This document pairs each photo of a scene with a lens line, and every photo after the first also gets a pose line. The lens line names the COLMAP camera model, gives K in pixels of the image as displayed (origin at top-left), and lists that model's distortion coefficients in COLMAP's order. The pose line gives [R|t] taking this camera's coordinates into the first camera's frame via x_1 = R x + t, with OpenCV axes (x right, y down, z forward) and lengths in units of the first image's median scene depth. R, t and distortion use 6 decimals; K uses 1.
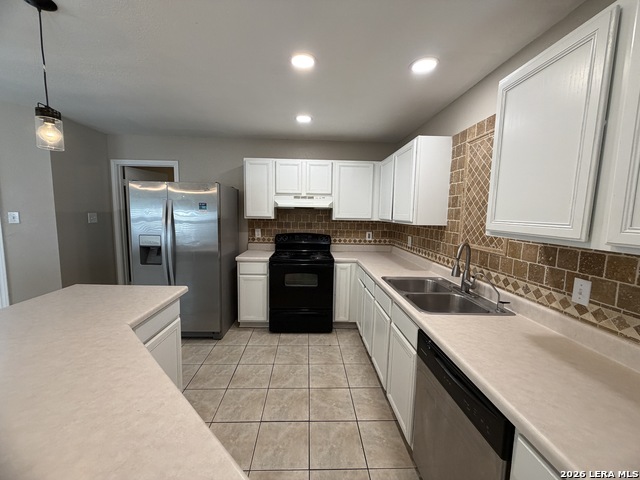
lens RADIAL K [[256.7, 0, 317.9], [0, 256.7, 241.1], [0, 0, 1]] dist [0.009403, -0.000829]
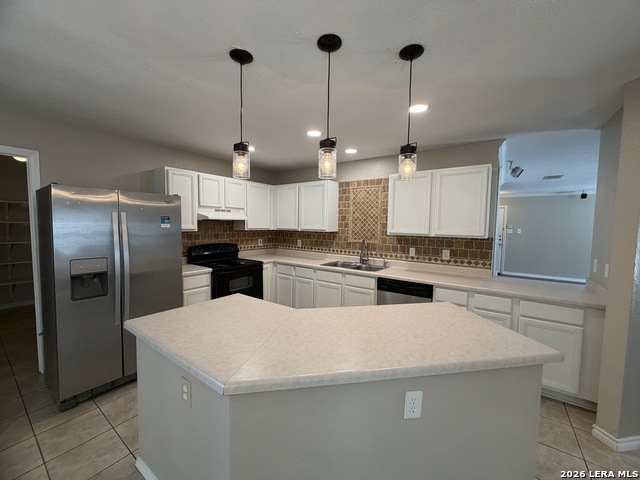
lens RADIAL K [[256.7, 0, 318.8], [0, 256.7, 240.1], [0, 0, 1]] dist [0.009403, -0.000829]
pose [[0.612152, -0.063131, 0.788216, -0.826088], [0.086050, 0.996207, 0.012961, -0.028932], [-0.786044, 0.059892, 0.615262, 0.012478]]
